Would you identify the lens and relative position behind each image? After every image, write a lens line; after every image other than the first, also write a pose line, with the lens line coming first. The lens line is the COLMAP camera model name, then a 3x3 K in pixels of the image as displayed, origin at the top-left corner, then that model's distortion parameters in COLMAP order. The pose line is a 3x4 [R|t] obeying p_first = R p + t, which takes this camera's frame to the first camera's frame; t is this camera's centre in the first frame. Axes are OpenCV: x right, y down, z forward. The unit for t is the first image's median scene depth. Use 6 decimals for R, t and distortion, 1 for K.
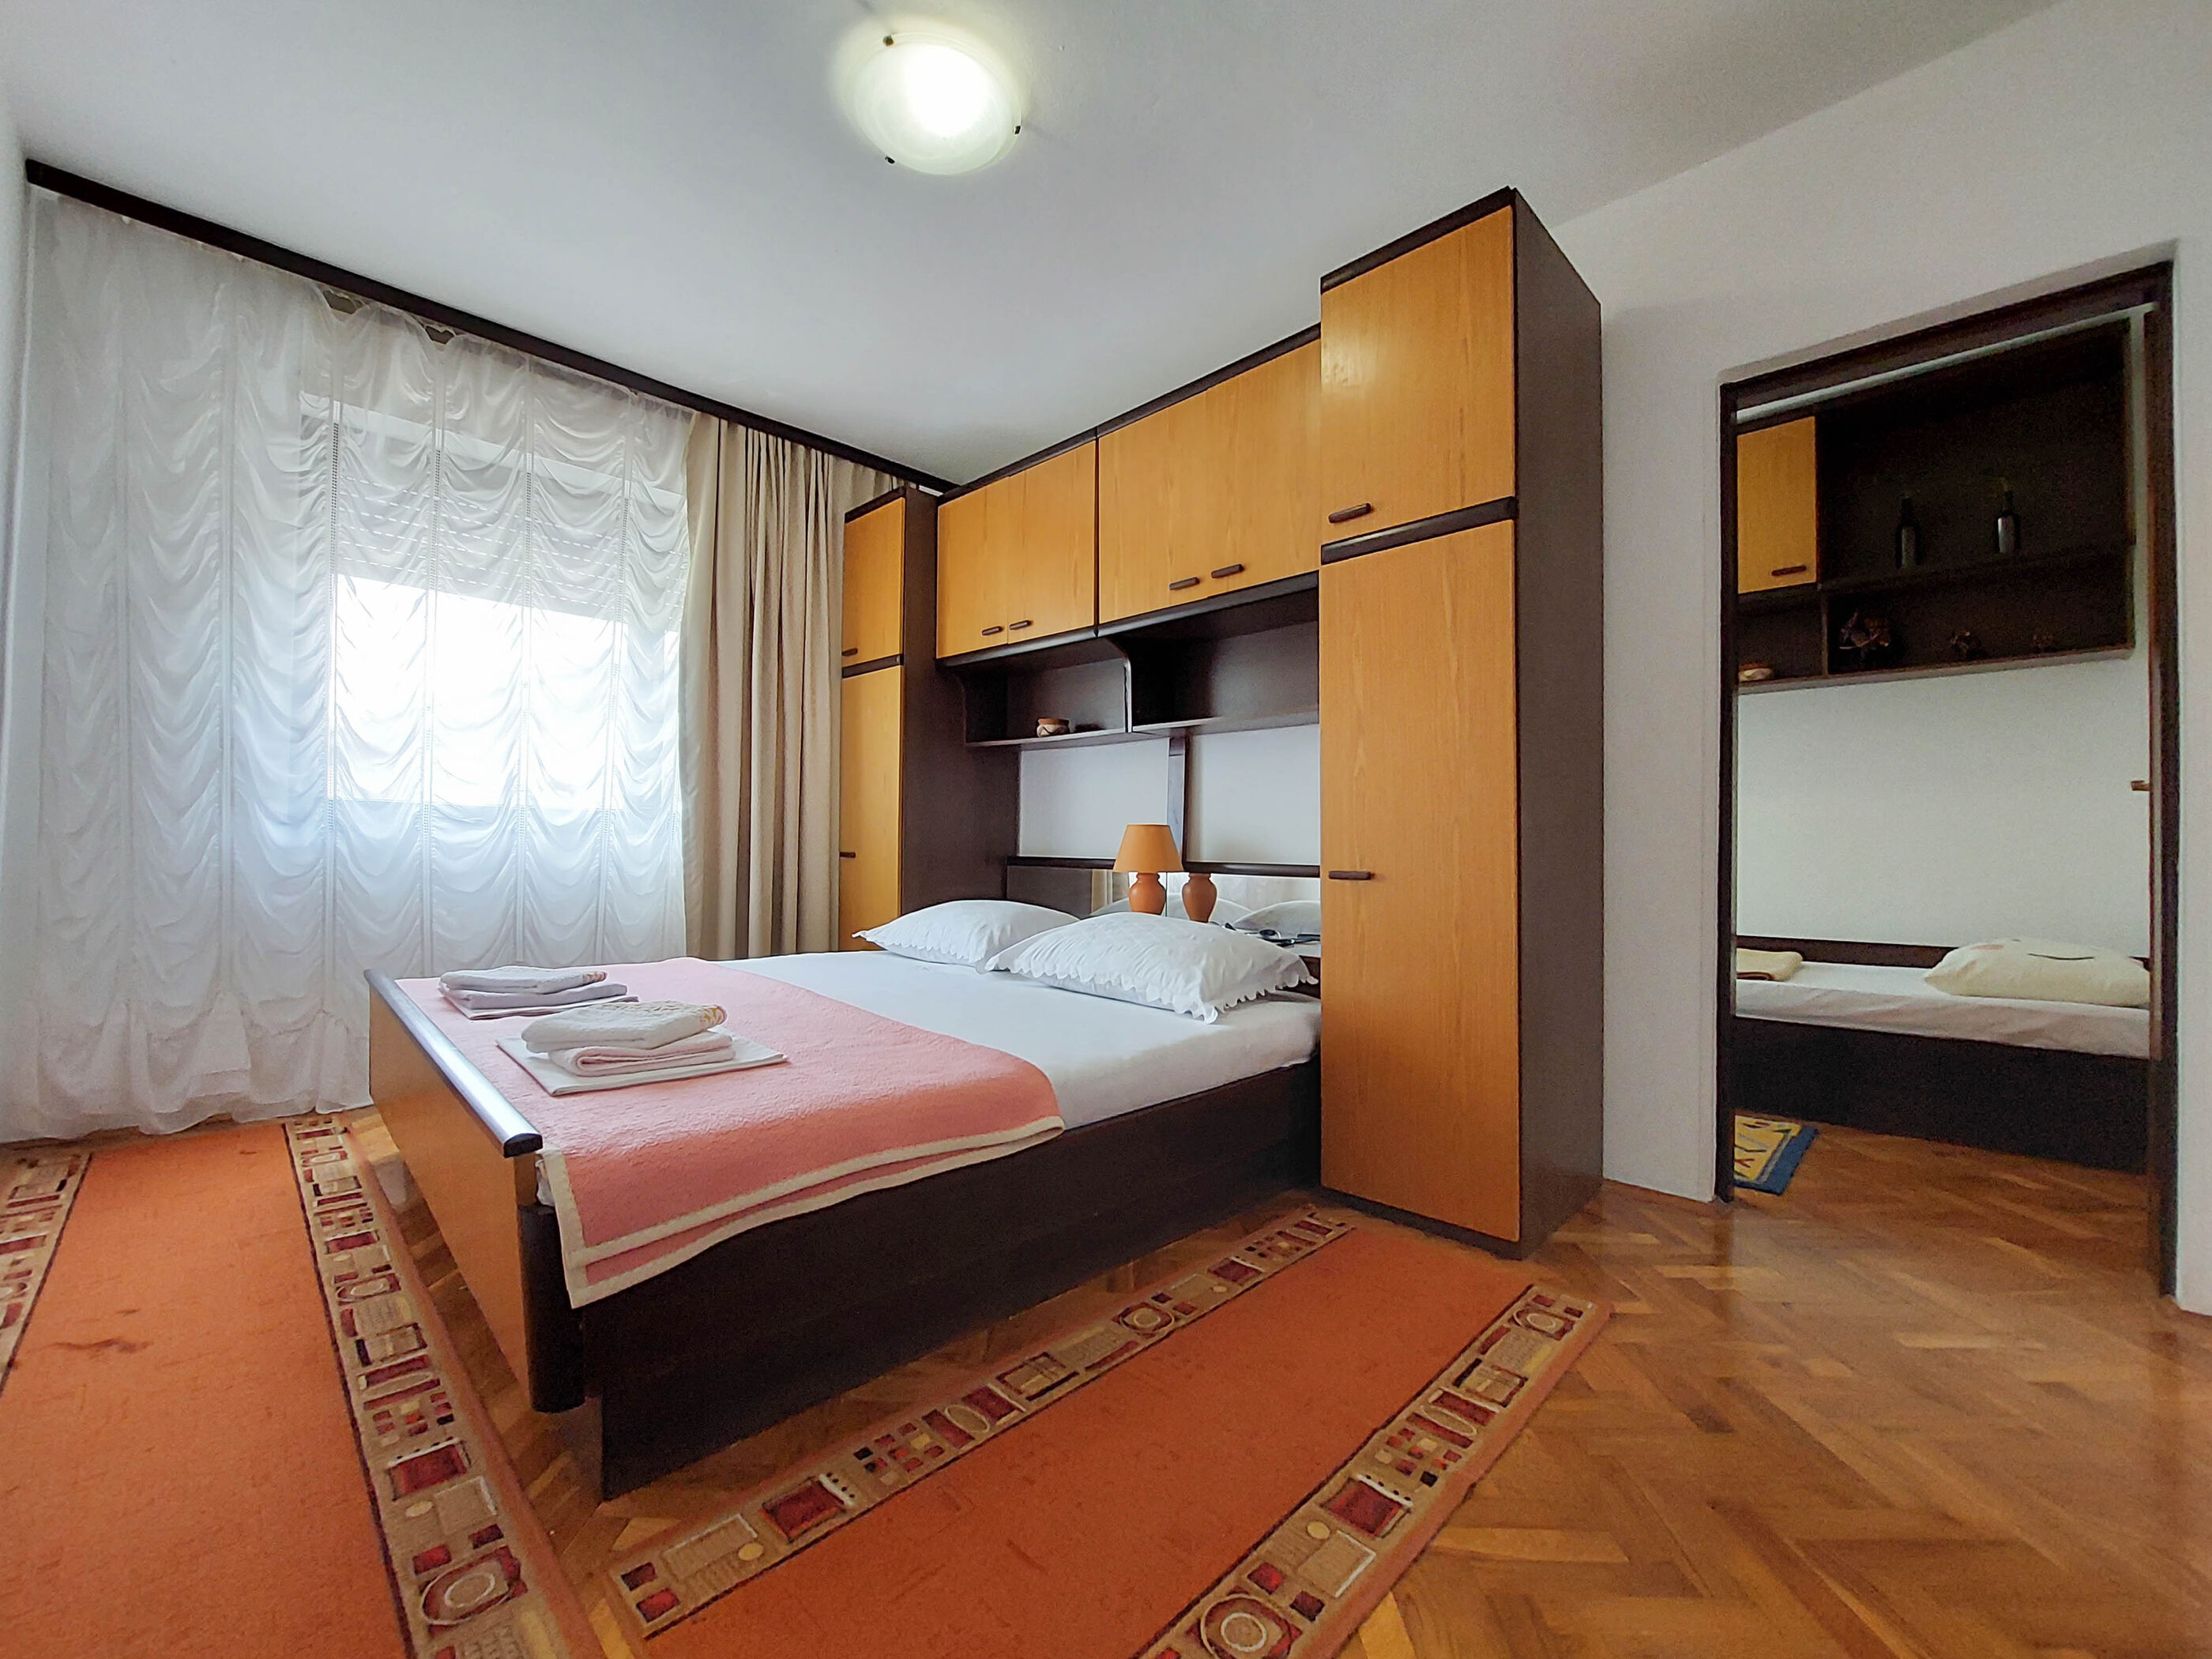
lens RADIAL K [[885.8, 0, 1114.4], [0, 885.8, 837.5], [0, 0, 1]] dist [-0.018821, 0.000144]
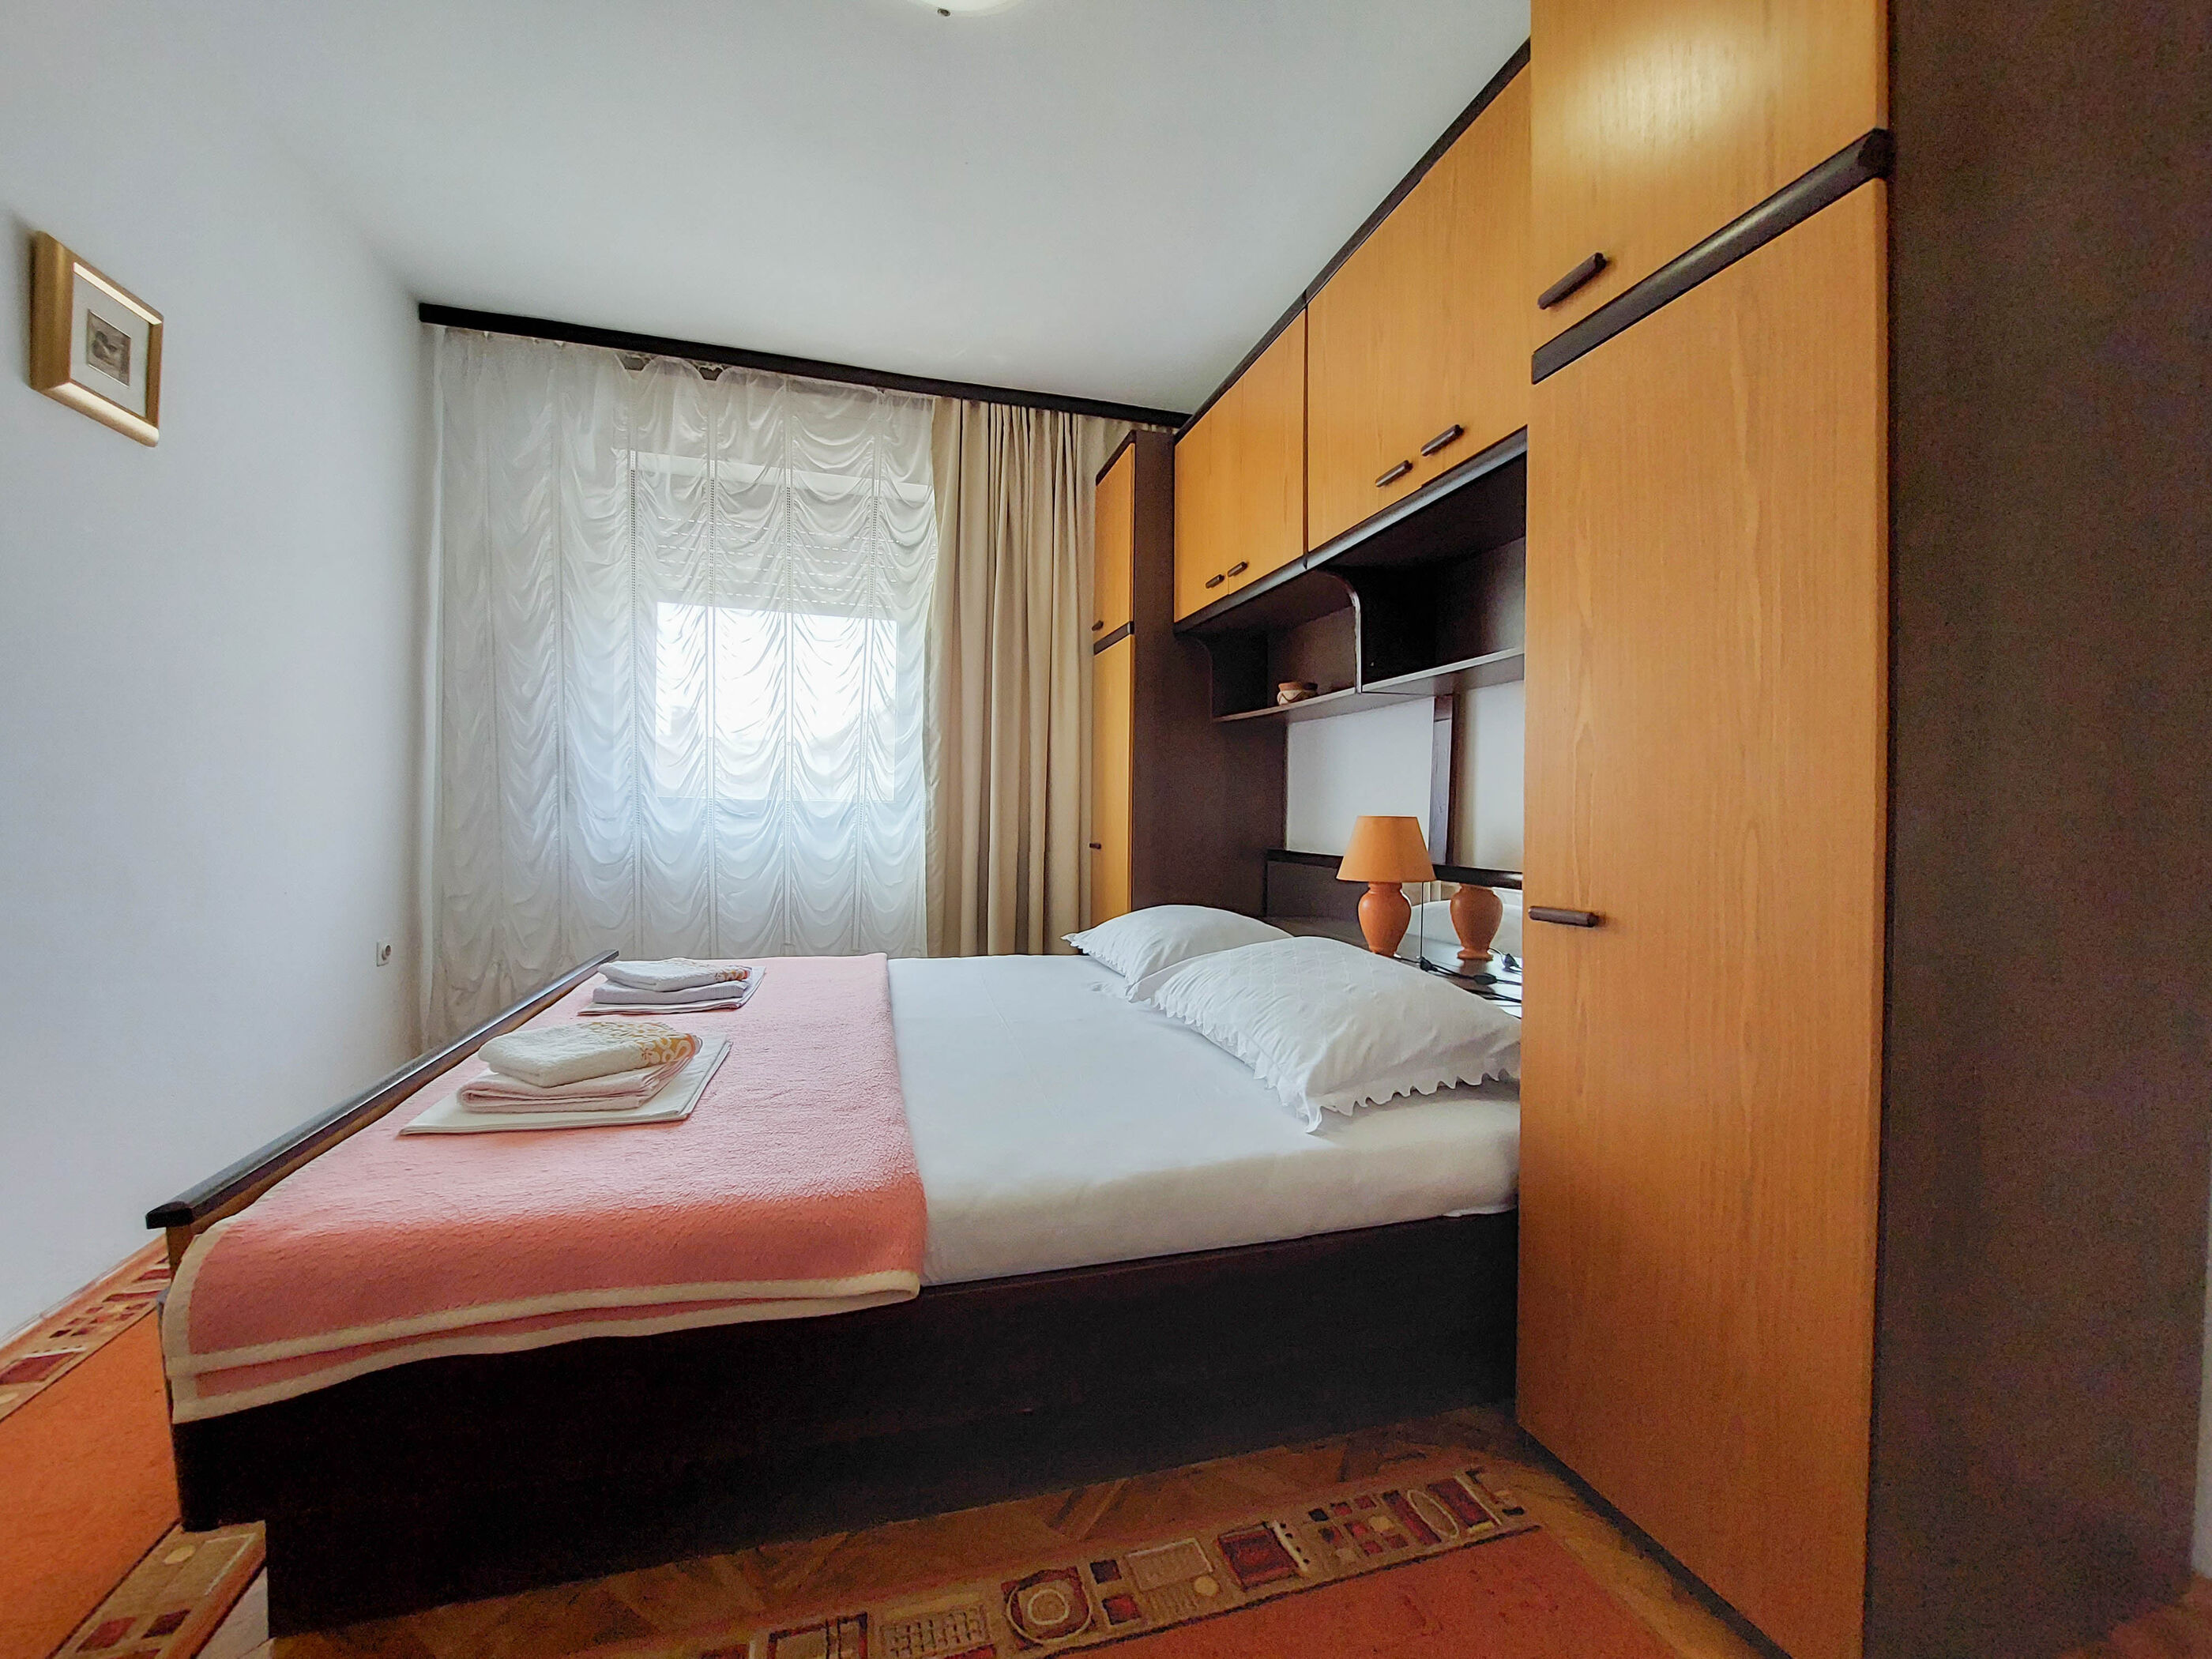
lens RADIAL K [[885.8, 0, 1106.1], [0, 885.8, 835.6], [0, 0, 1]] dist [-0.018821, 0.000144]
pose [[0.877592, 0.008031, -0.479342, 0.211929], [0.003047, 0.999746, 0.022329, -0.017311], [0.479399, -0.021056, 0.877344, 0.267896]]
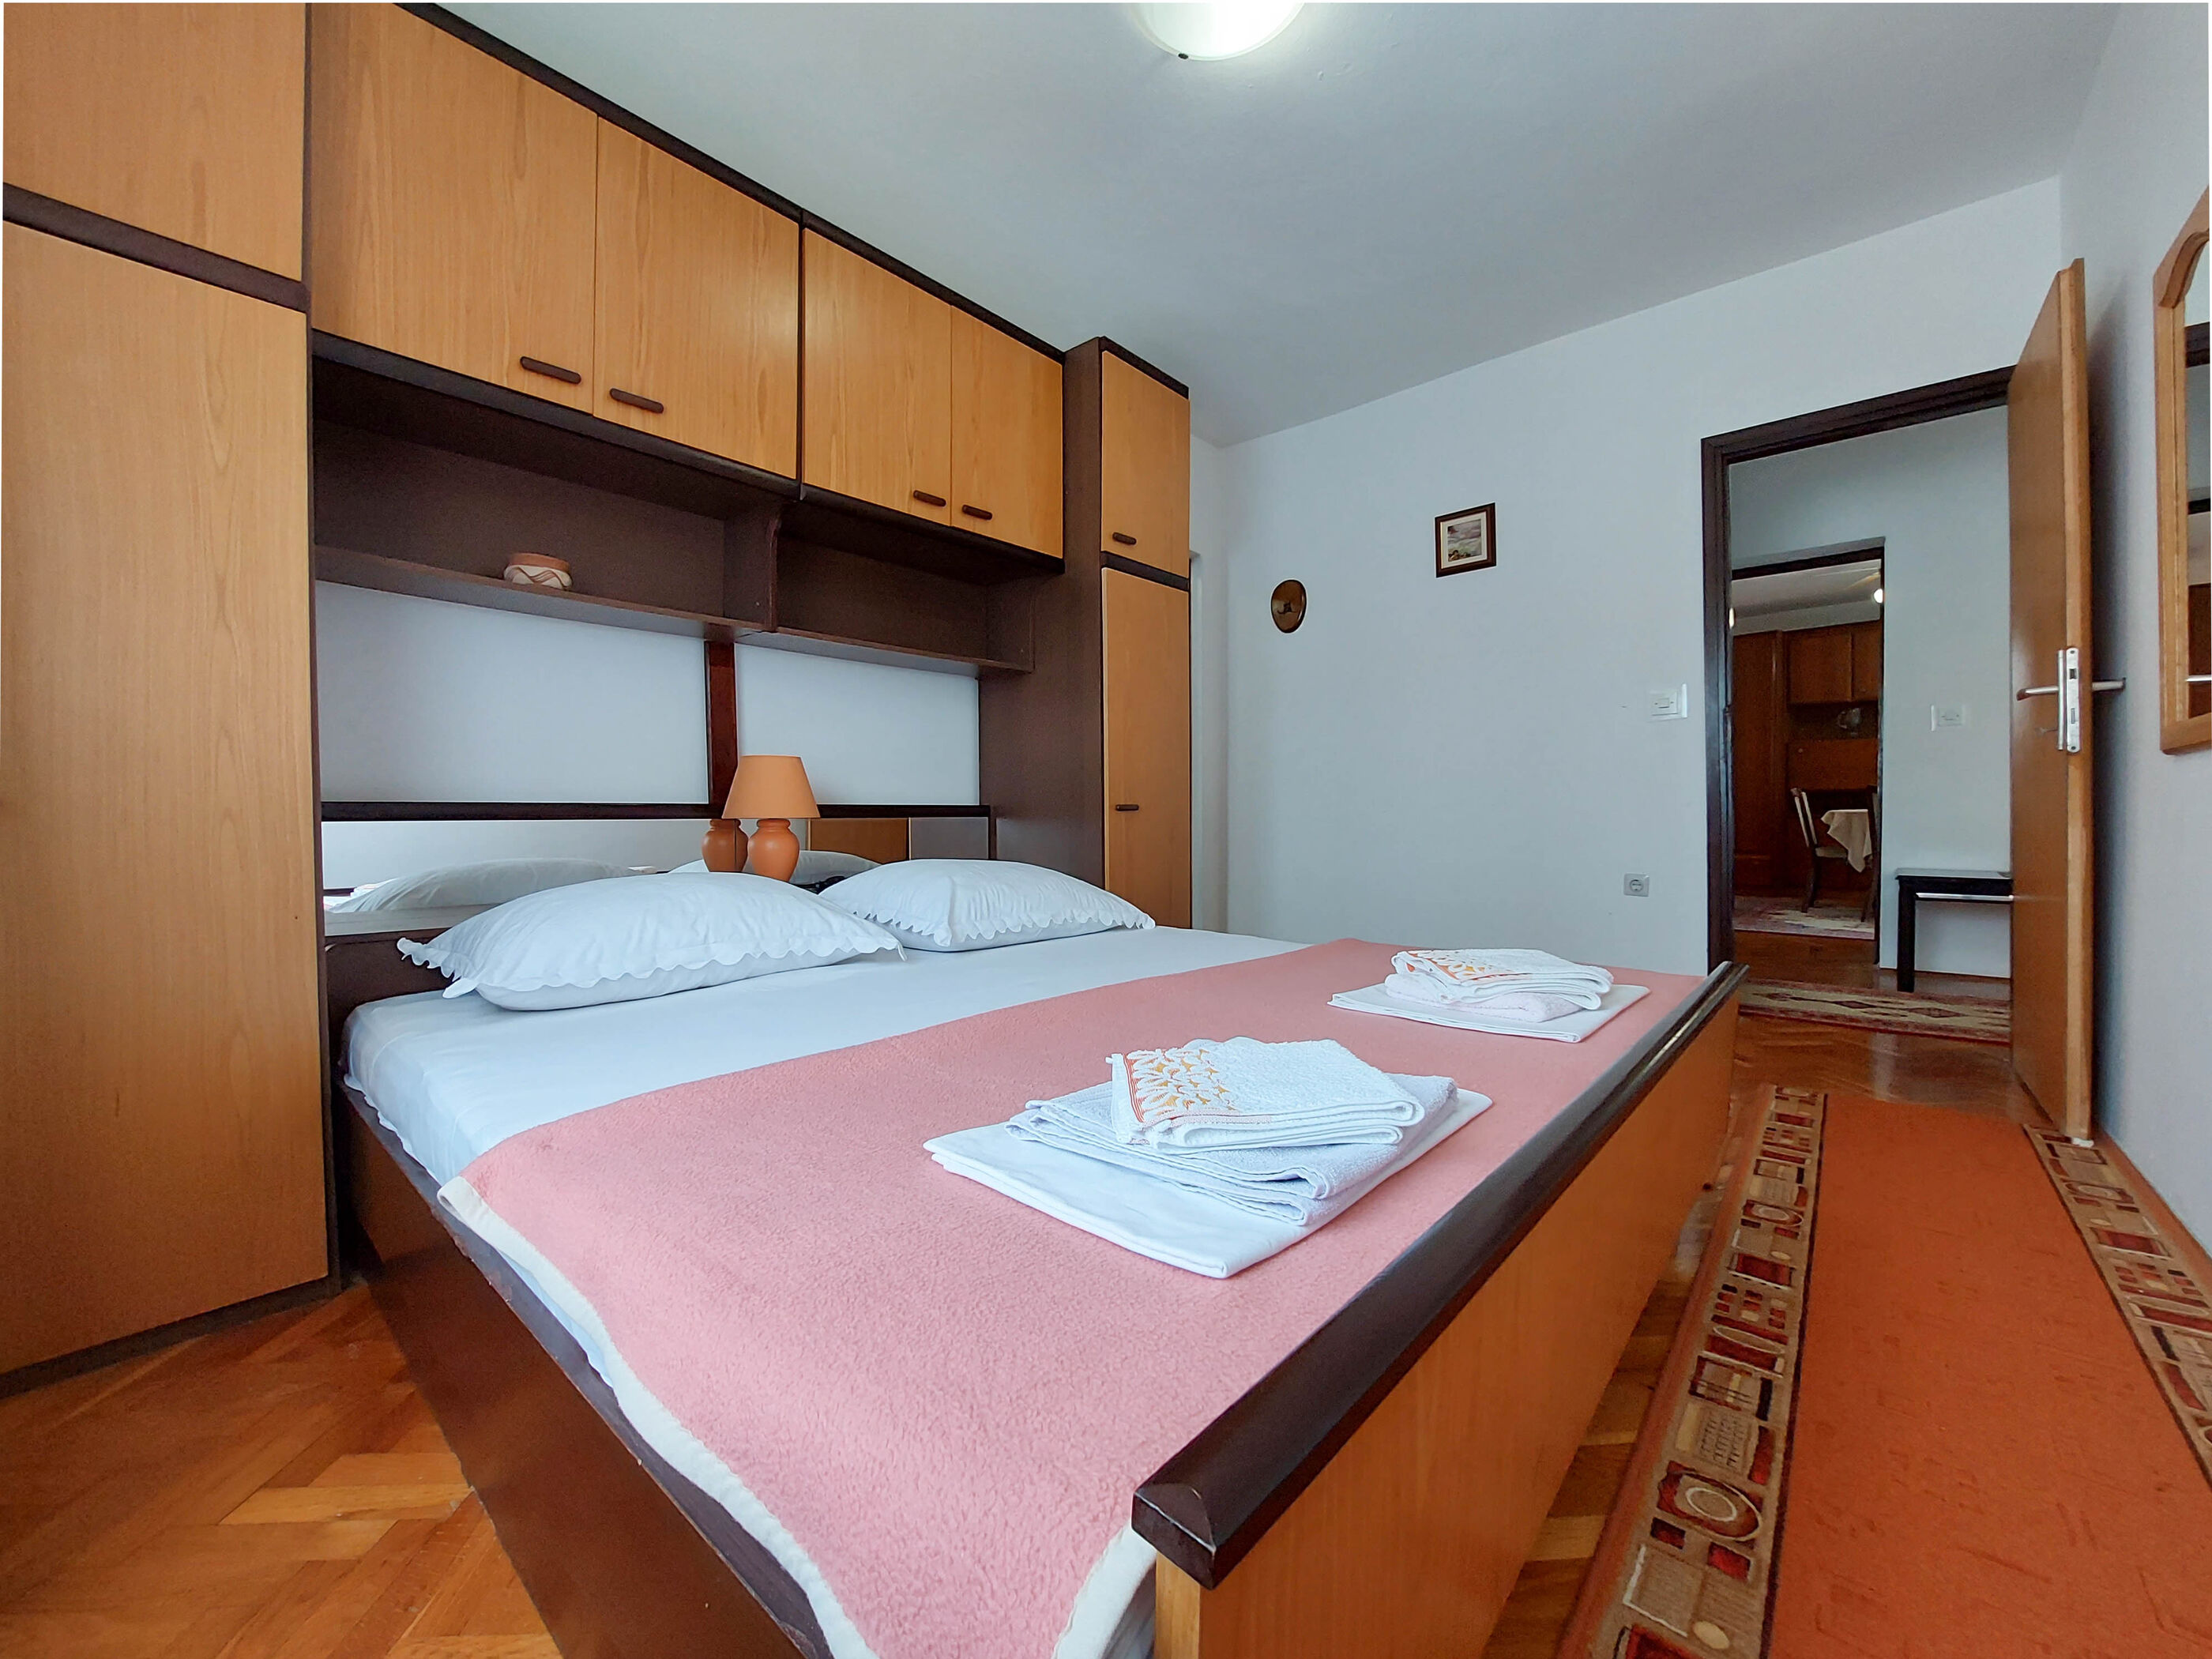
lens RADIAL K [[885.8, 0, 1108.3], [0, 885.8, 827.9], [0, 0, 1]] dist [-0.018821, 0.000144]
pose [[-0.997998, -0.003643, -0.063146, 0.780407], [-0.003097, 0.999957, -0.008743, 0.052408], [0.063175, -0.008530, -0.997966, 1.150535]]
